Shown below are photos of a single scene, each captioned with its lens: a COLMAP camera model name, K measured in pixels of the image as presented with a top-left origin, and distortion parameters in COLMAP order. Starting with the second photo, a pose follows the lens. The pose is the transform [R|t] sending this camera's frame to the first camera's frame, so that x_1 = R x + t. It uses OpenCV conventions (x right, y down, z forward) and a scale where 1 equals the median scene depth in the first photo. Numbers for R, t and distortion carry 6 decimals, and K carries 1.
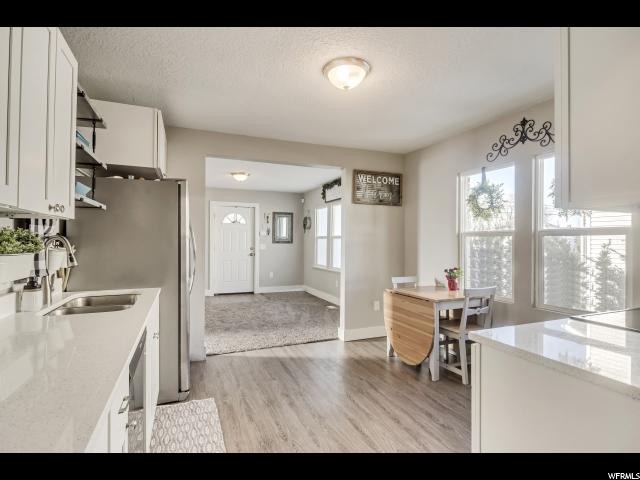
lens RADIAL K [[330.7, 0, 320.0], [0, 330.7, 240.0], [0, 0, 1]] dist [-0.000401, -0.001119]
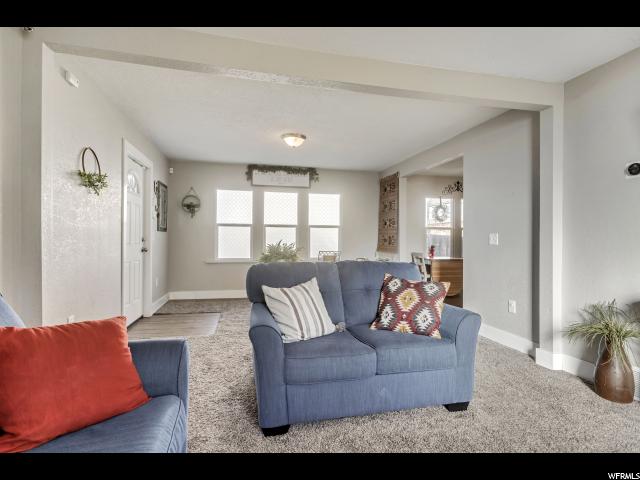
lens RADIAL K [[330.7, 0, 320.0], [0, 330.7, 240.0], [0, 0, 1]] dist [-0.000401, -0.001119]
pose [[0.147068, -0.006732, 0.989103, -1.804282], [-0.008472, 0.999932, 0.008065, 0.049075], [-0.989090, -0.009566, 0.147001, 1.541793]]
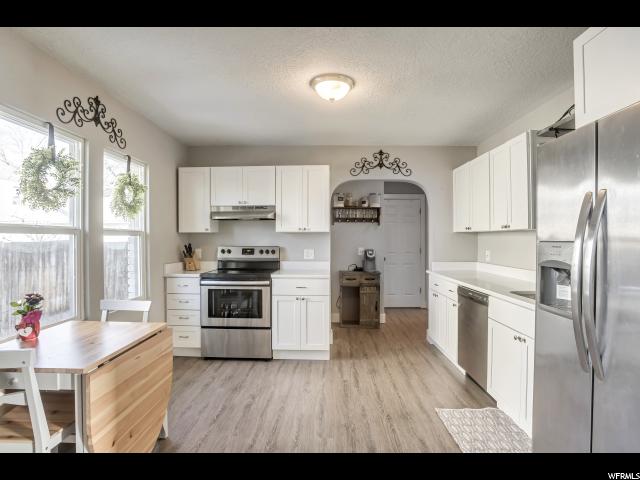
lens RADIAL K [[341.1, 0, 320.0], [0, 341.1, 240.0], [0, 0, 1]] dist [-0.001022, -0.000436]
pose [[-0.910669, -0.007559, 0.413067, -0.251541], [-0.005380, 0.999965, 0.006440, -0.008780], [-0.413101, 0.003642, -0.910678, 1.470435]]
